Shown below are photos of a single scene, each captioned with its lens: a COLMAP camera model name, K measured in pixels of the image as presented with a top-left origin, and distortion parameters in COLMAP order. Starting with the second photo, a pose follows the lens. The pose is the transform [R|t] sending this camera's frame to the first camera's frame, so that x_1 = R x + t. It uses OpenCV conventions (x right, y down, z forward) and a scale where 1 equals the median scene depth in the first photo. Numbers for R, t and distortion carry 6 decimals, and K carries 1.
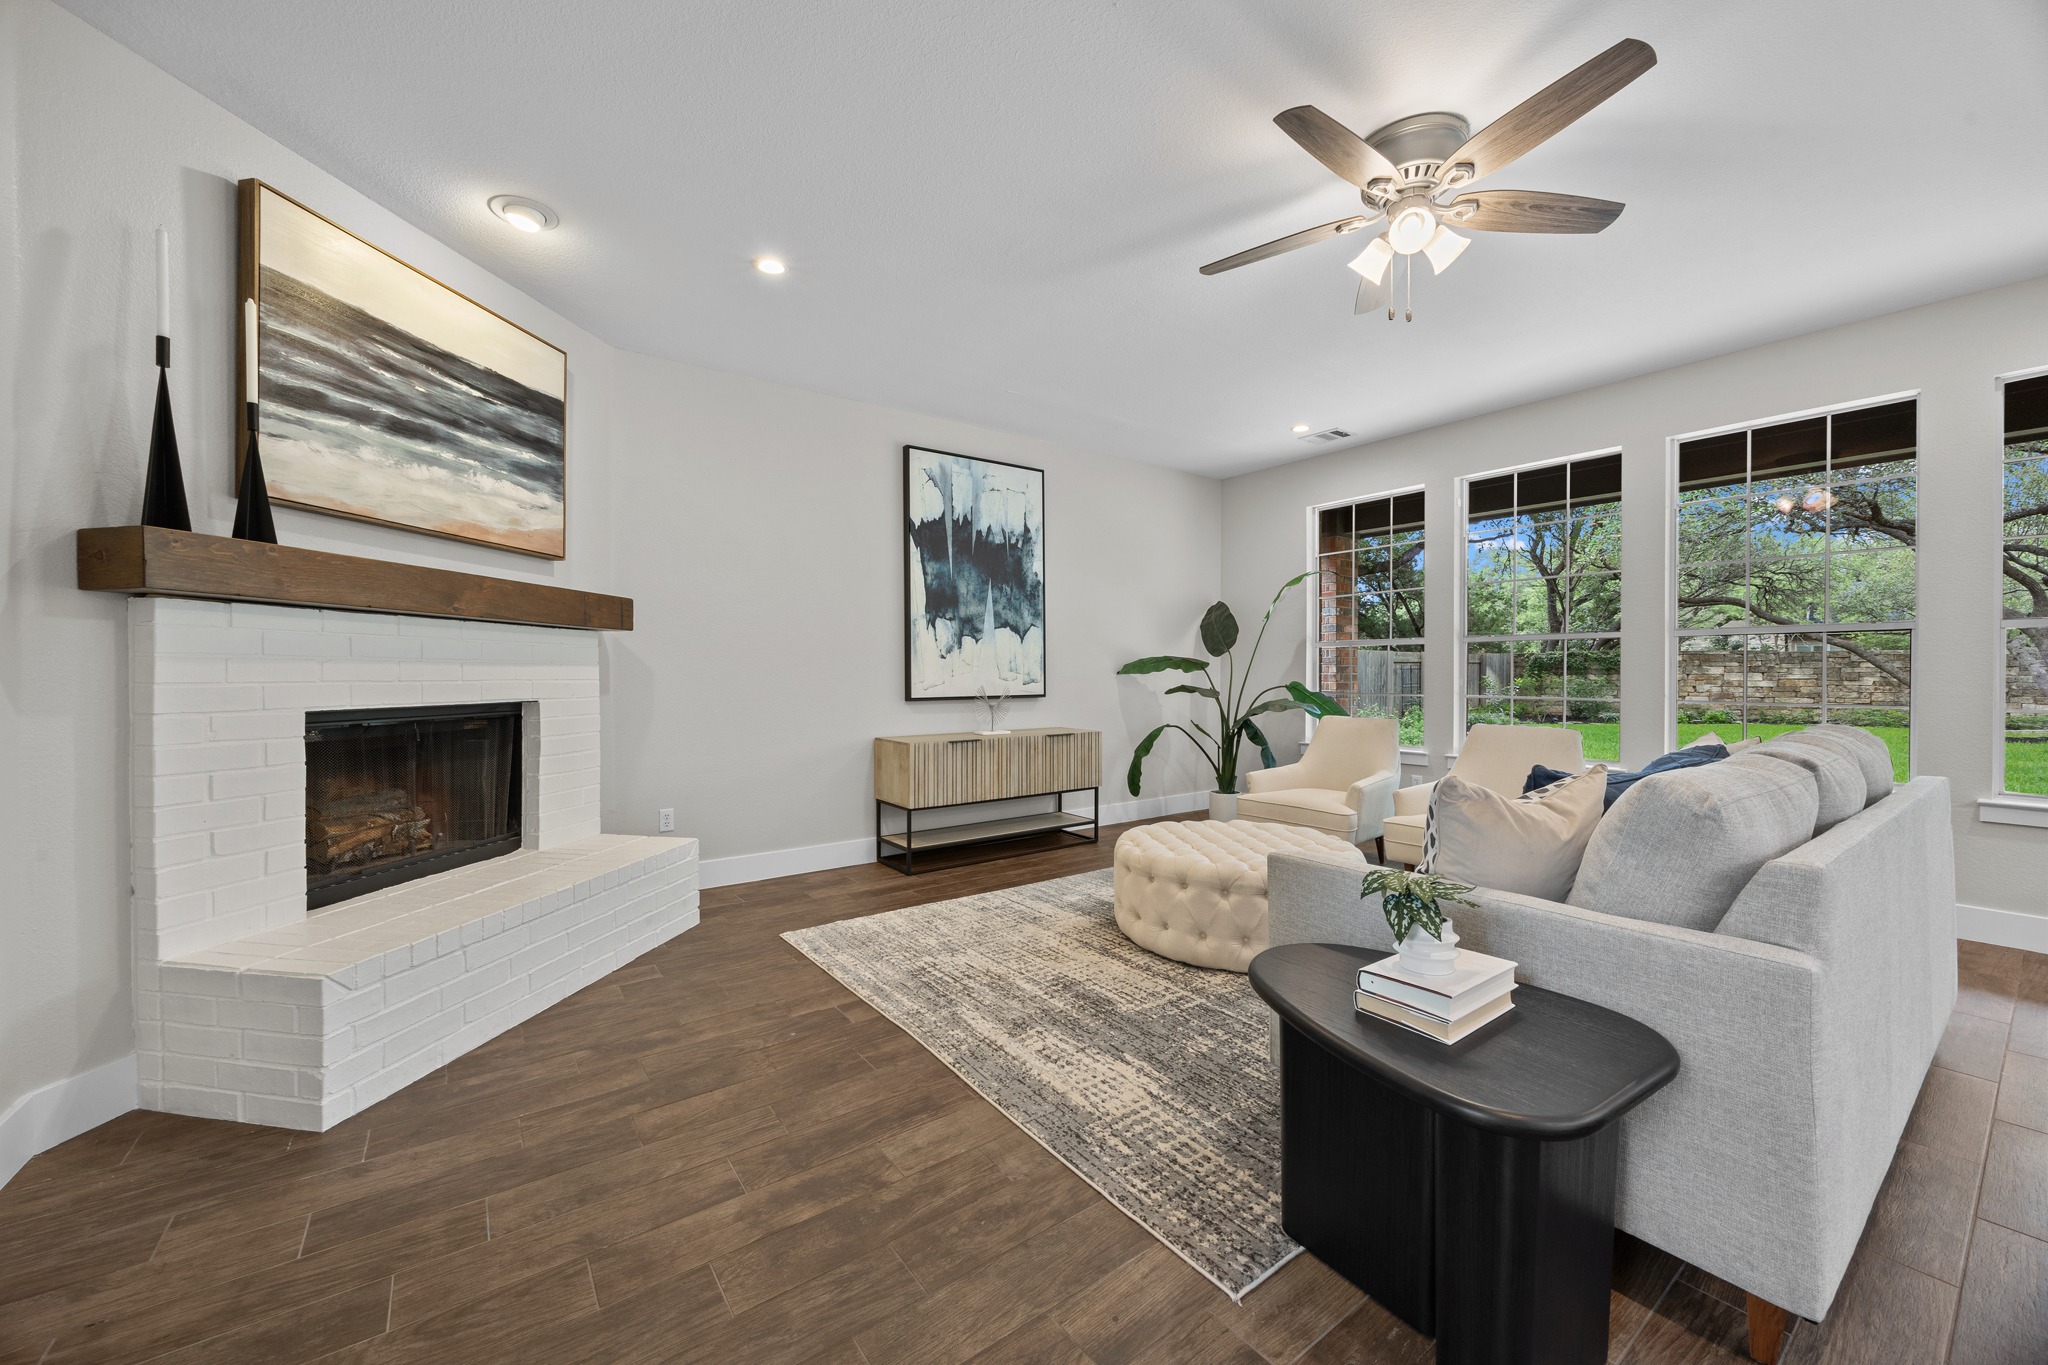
lens RADIAL K [[772.6, 0, 1013.9], [0, 772.6, 676.5], [0, 0, 1]] dist [-0.003218, 0.000680]
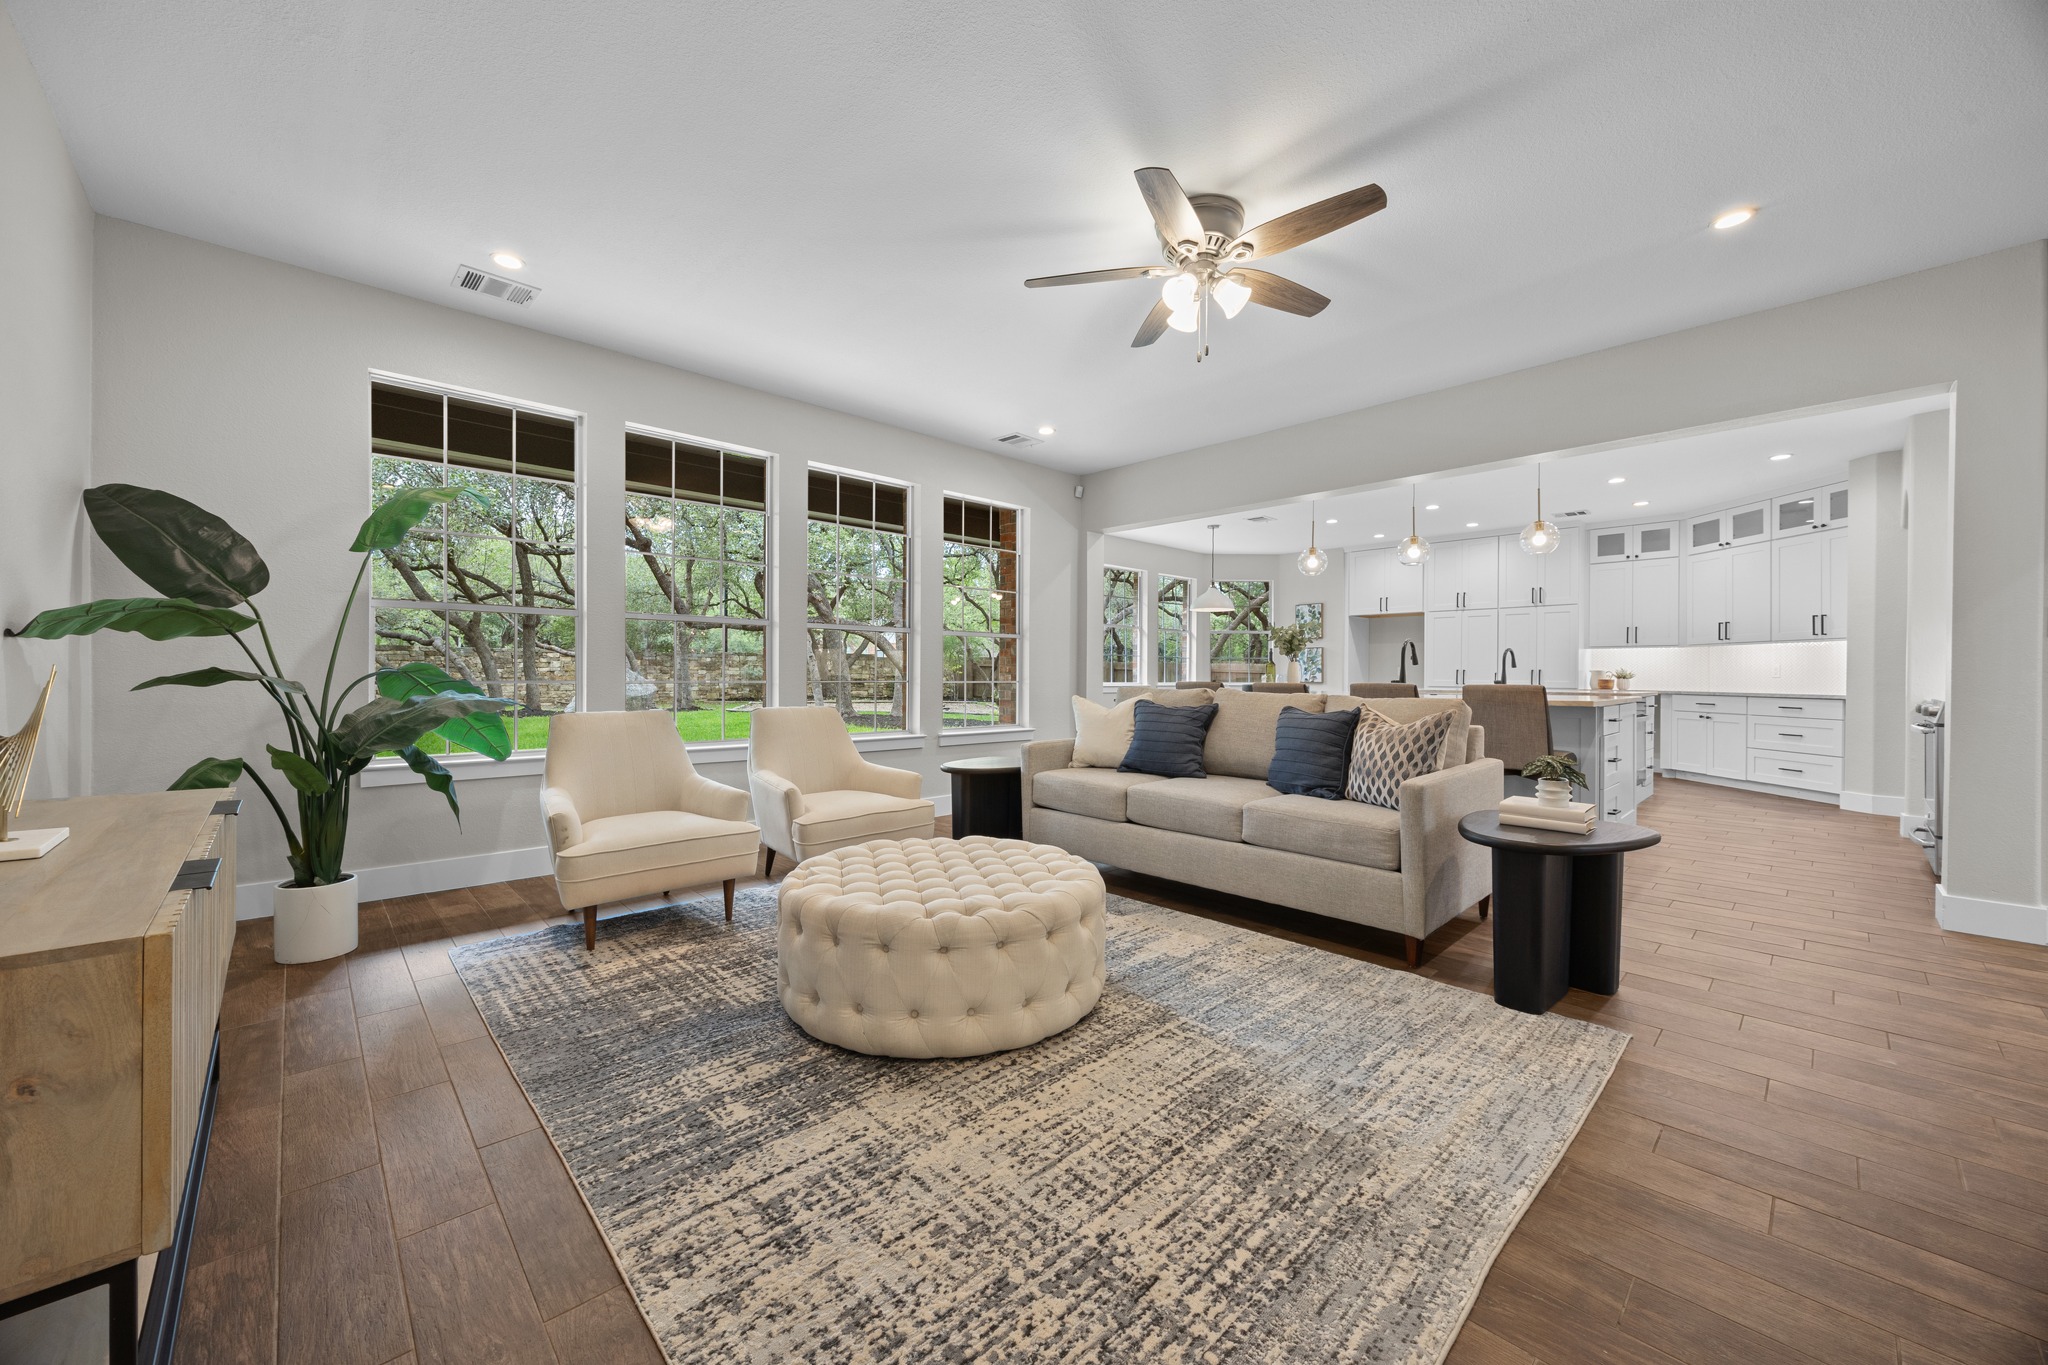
lens RADIAL K [[772.6, 0, 1005.8], [0, 772.6, 673.2], [0, 0, 1]] dist [-0.003218, 0.000680]
pose [[-0.130233, 0.001231, 0.991483, -0.459910], [-0.003975, 0.999991, -0.001764, 0.021397], [-0.991475, -0.004171, -0.130227, 1.005728]]
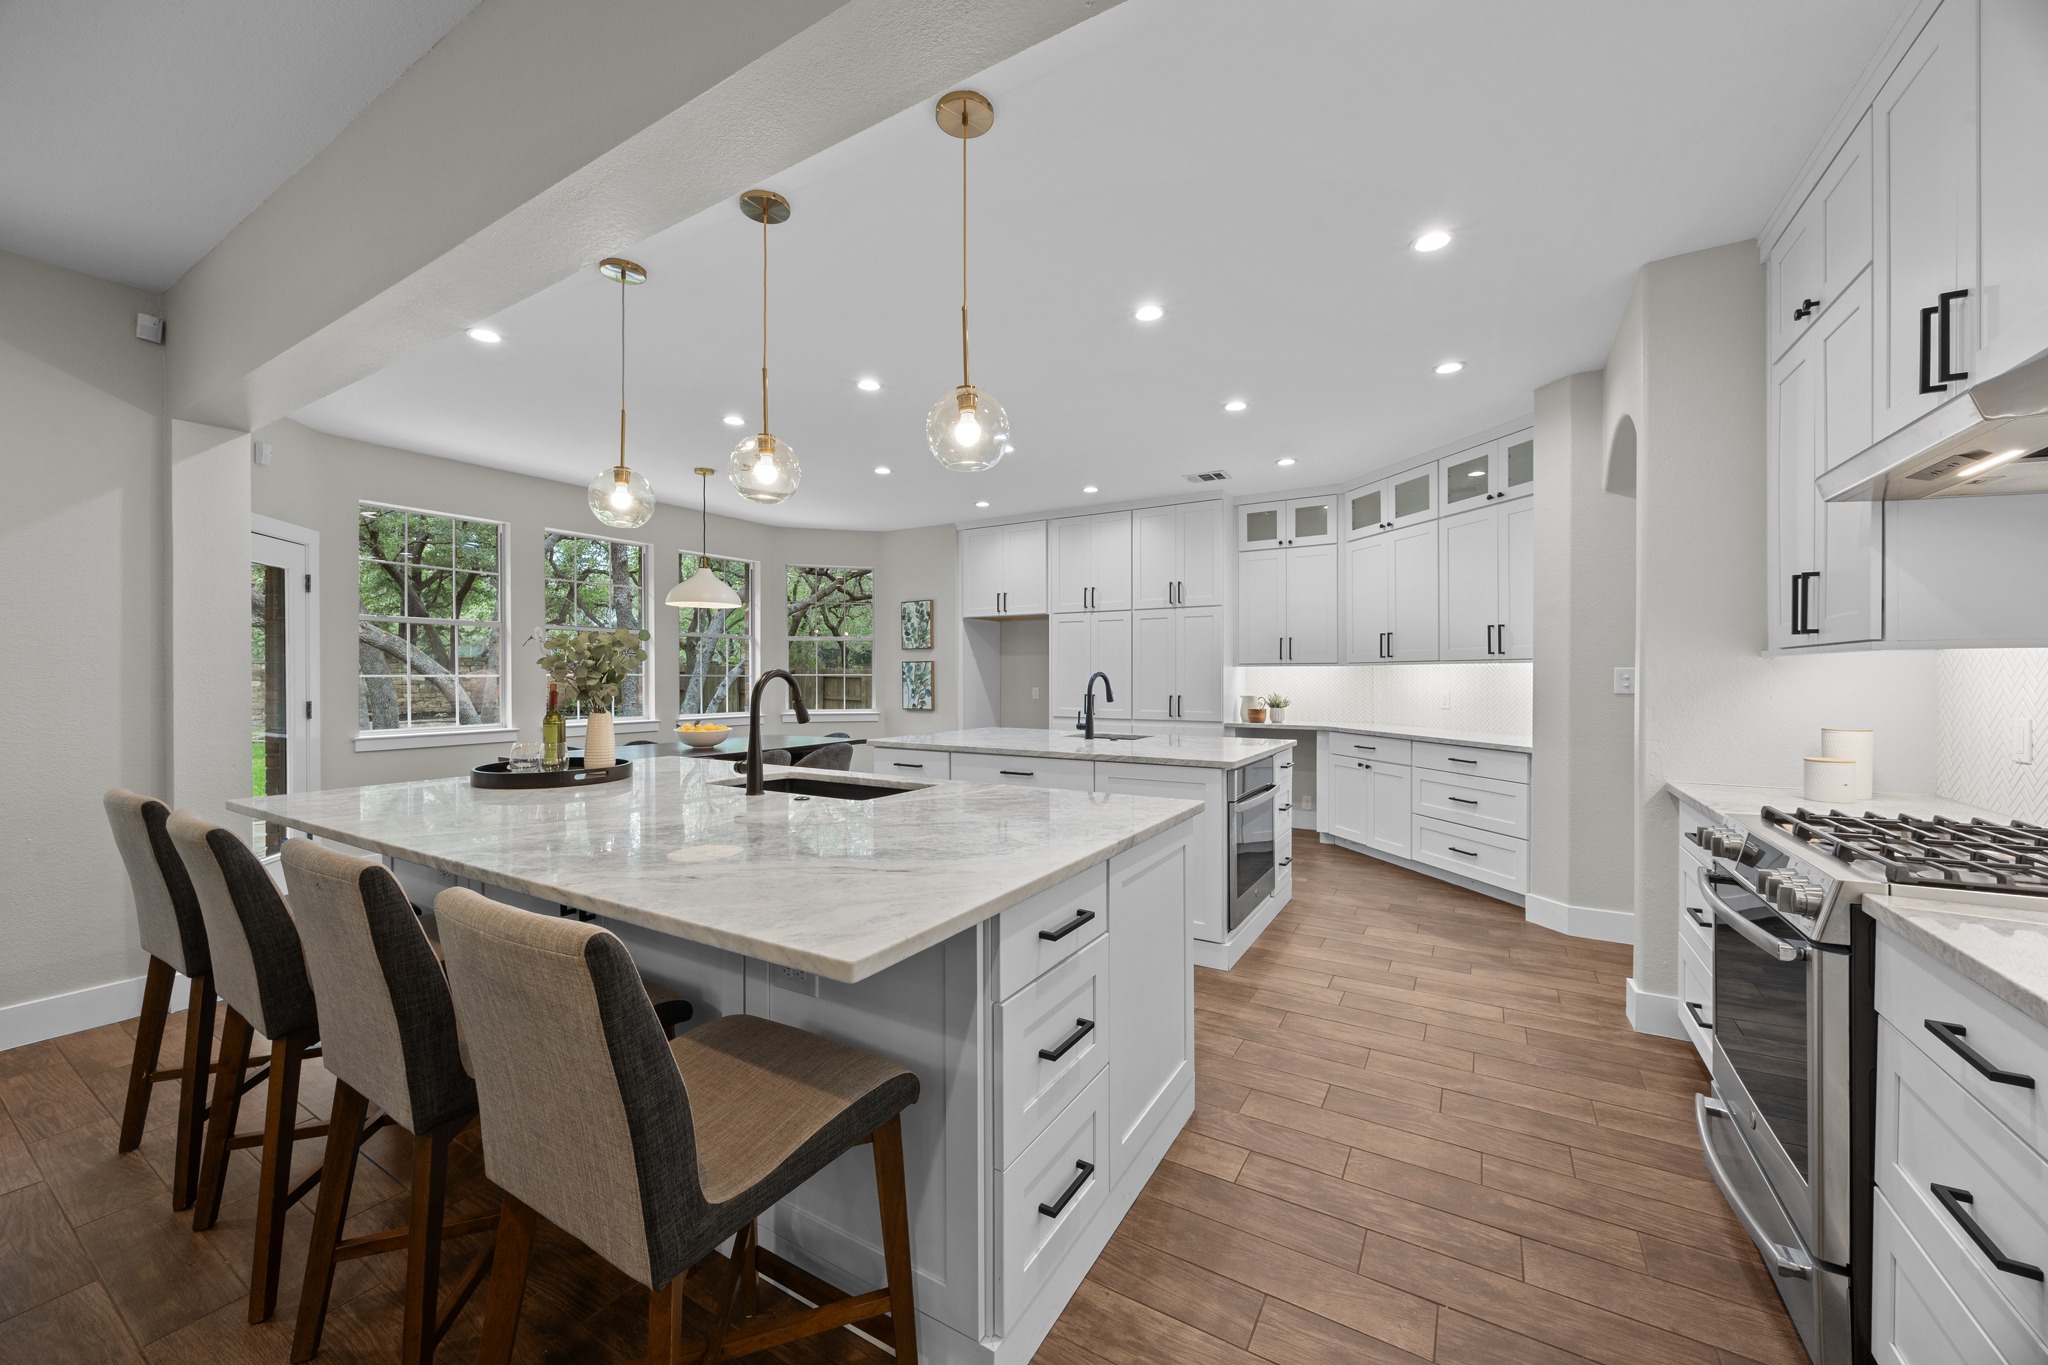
lens RADIAL K [[772.6, 0, 1007.4], [0, 772.6, 669.9], [0, 0, 1]] dist [-0.003218, 0.000680]
pose [[-0.388772, 0.006117, 0.921314, 0.283865], [0.002033, 0.999981, -0.005782, -0.051895], [-0.921332, -0.000374, -0.388777, 0.036389]]
